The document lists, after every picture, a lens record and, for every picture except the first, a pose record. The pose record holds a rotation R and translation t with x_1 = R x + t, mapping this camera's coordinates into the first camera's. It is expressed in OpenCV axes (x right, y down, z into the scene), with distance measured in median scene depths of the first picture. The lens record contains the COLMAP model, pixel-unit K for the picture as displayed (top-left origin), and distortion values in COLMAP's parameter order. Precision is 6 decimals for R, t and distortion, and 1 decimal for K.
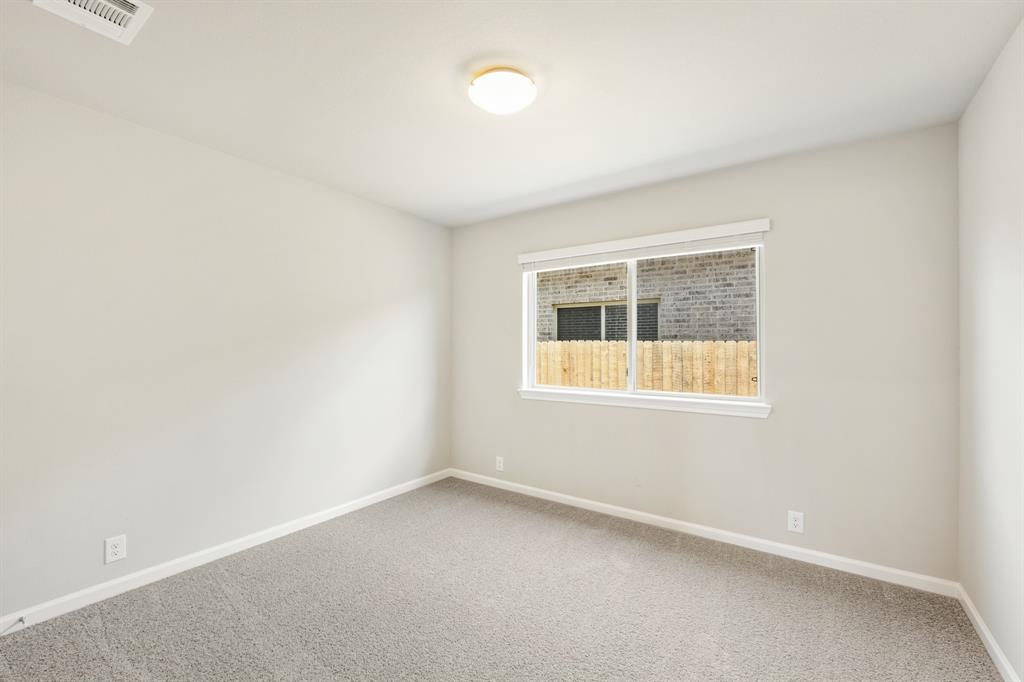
lens RADIAL K [[412.9, 0, 509.5], [0, 412.9, 335.0], [0, 0, 1]] dist [-0.004334, -0.002368]
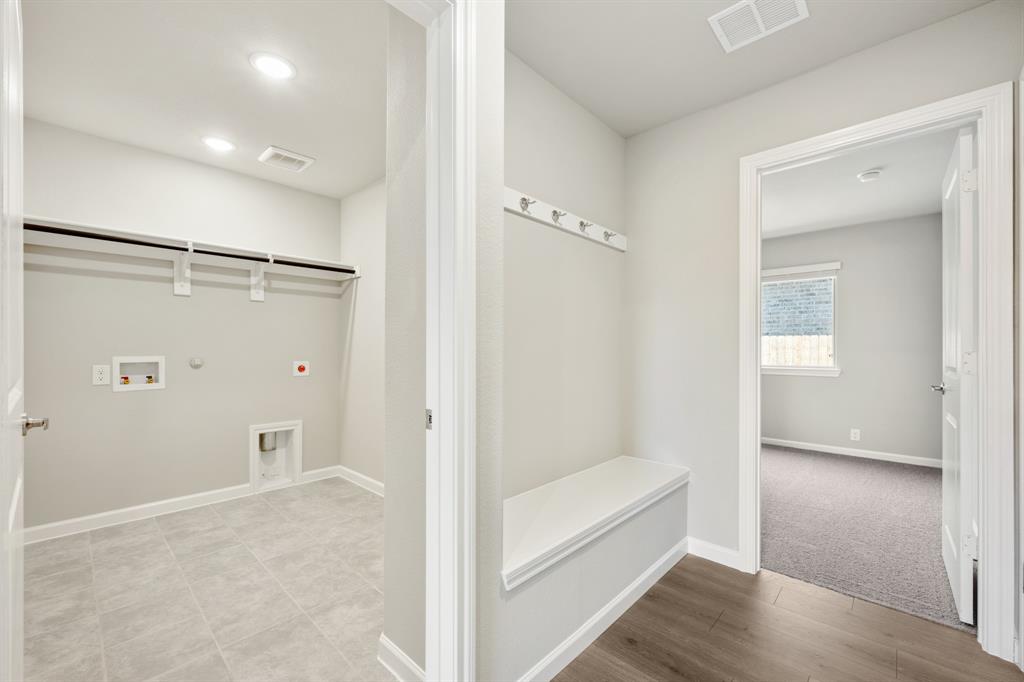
lens RADIAL K [[412.9, 0, 517.1], [0, 412.9, 343.6], [0, 0, 1]] dist [-0.004334, -0.002368]
pose [[0.992535, 0.000571, -0.121959, -0.240344], [0.000874, 0.999930, 0.011790, 0.019354], [0.121958, -0.011809, 0.992465, -0.419265]]
